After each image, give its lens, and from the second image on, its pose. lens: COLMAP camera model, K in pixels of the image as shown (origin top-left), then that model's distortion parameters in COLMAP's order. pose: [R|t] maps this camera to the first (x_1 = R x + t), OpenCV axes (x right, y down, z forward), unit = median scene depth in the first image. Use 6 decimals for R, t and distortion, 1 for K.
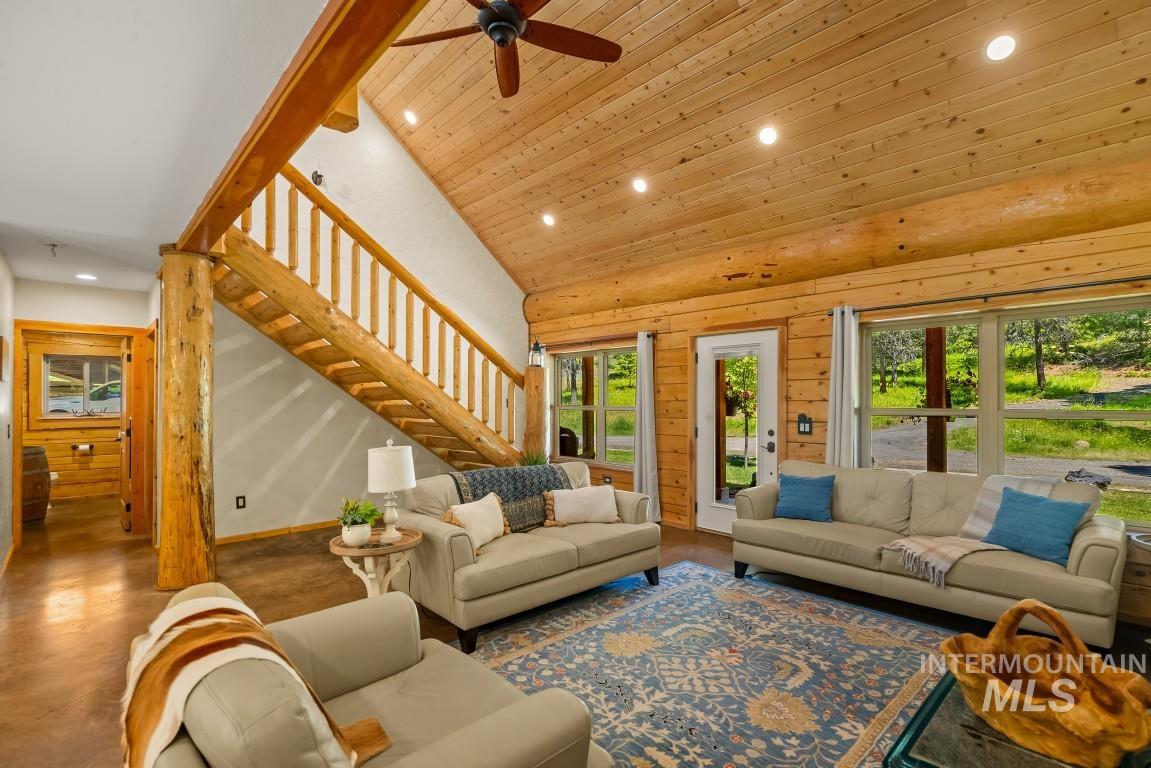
lens RADIAL K [[531.3, 0, 579.3], [0, 531.3, 396.5], [0, 0, 1]] dist [-0.005690, 0.004711]
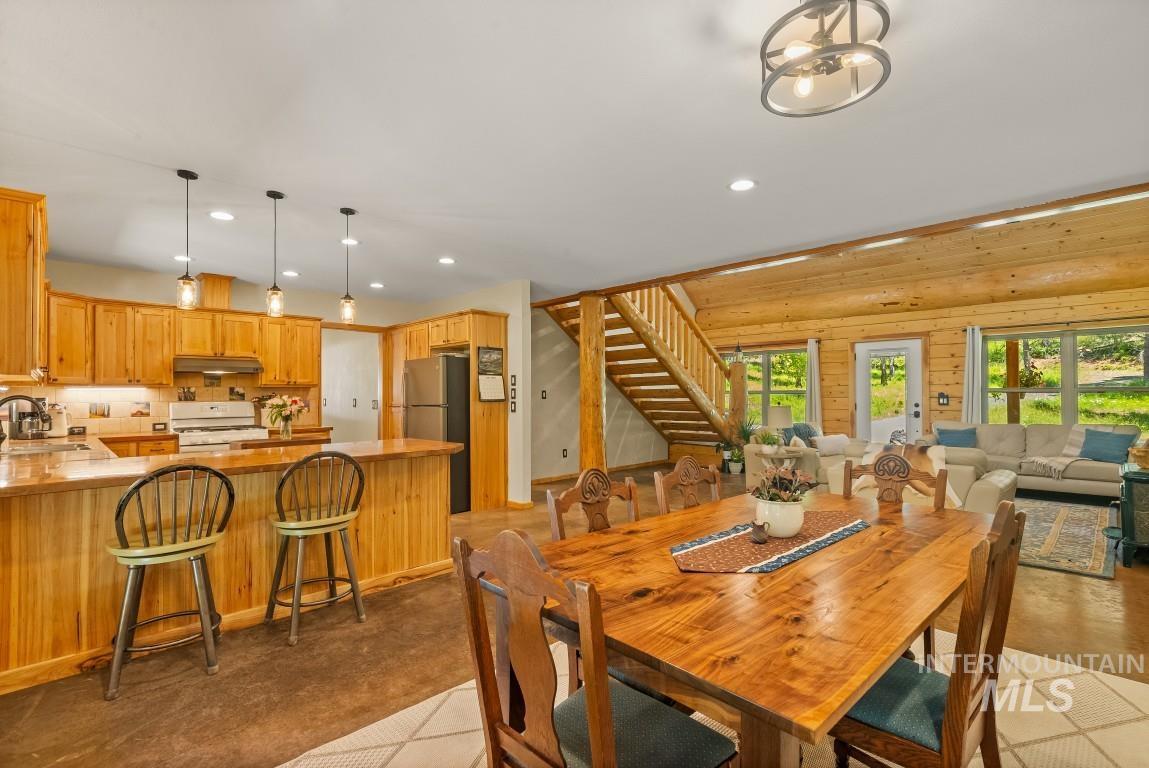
lens RADIAL K [[530.4, 0, 583.2], [0, 530.4, 387.1], [0, 0, 1]] dist [-0.005690, 0.004711]
pose [[0.999671, -0.002810, 0.025480, -0.762975], [0.002996, 0.999969, -0.007278, 0.027862], [-0.025458, 0.007352, 0.999649, -0.609275]]
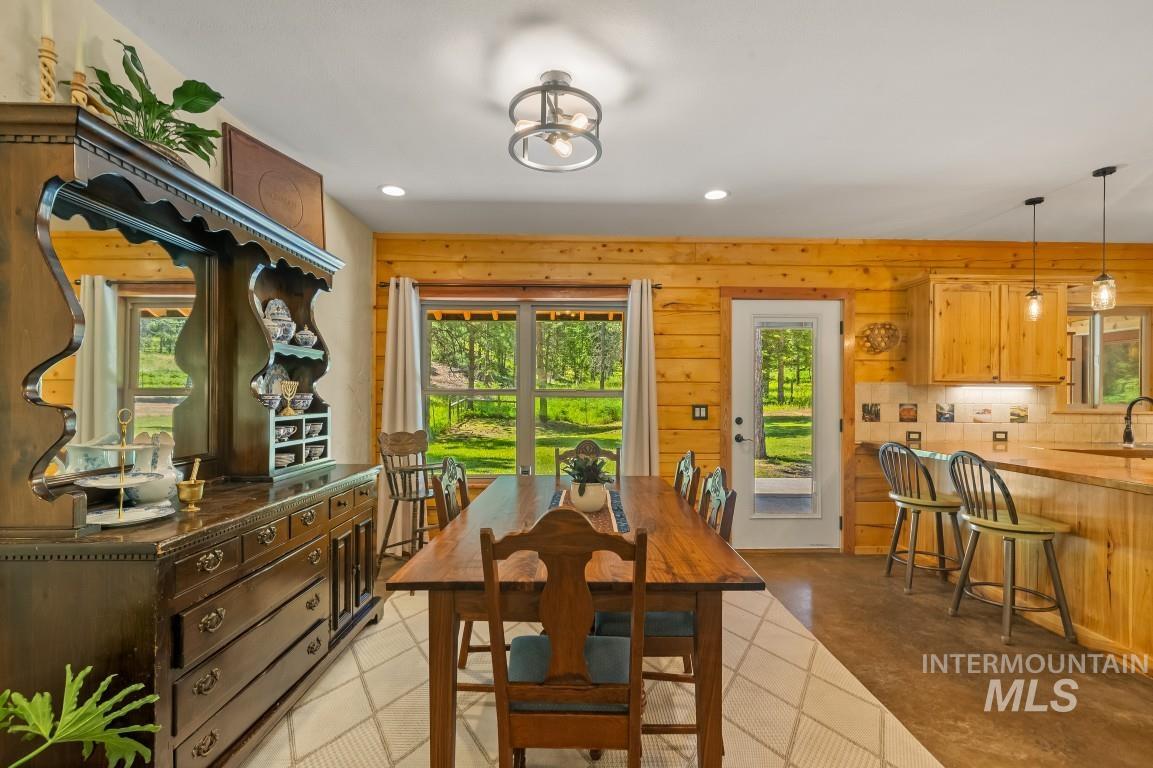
lens RADIAL K [[532.2, 0, 582.8], [0, 532.2, 400.6], [0, 0, 1]] dist [-0.005690, 0.004711]
pose [[-0.666236, 0.005866, -0.745718, -0.232698], [-0.000079, 0.999969, 0.007937, 0.031310], [0.745741, 0.005346, -0.666215, 0.120266]]
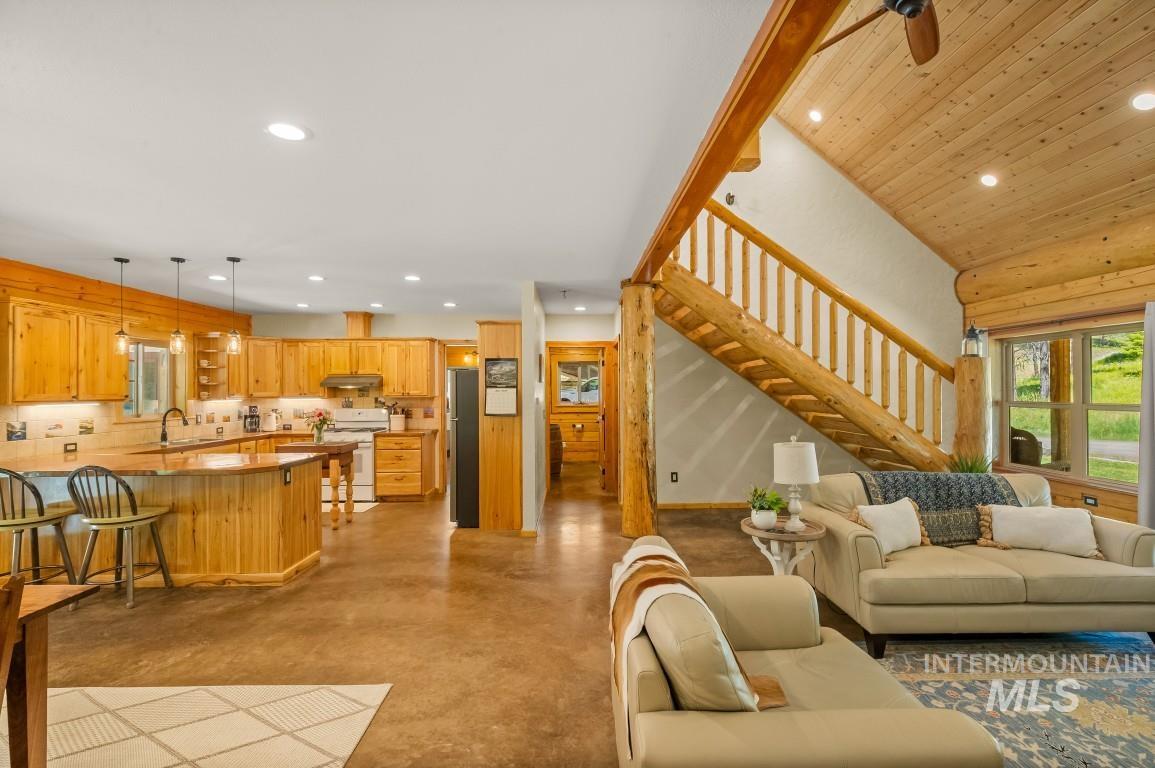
lens RADIAL K [[533.2, 0, 581.5], [0, 533.2, 384.6], [0, 0, 1]] dist [-0.005690, 0.004711]
pose [[0.739656, -0.007586, -0.672942, 0.037929], [0.006381, 0.999971, -0.004259, -0.014626], [0.672954, -0.001144, 0.739683, -0.063314]]
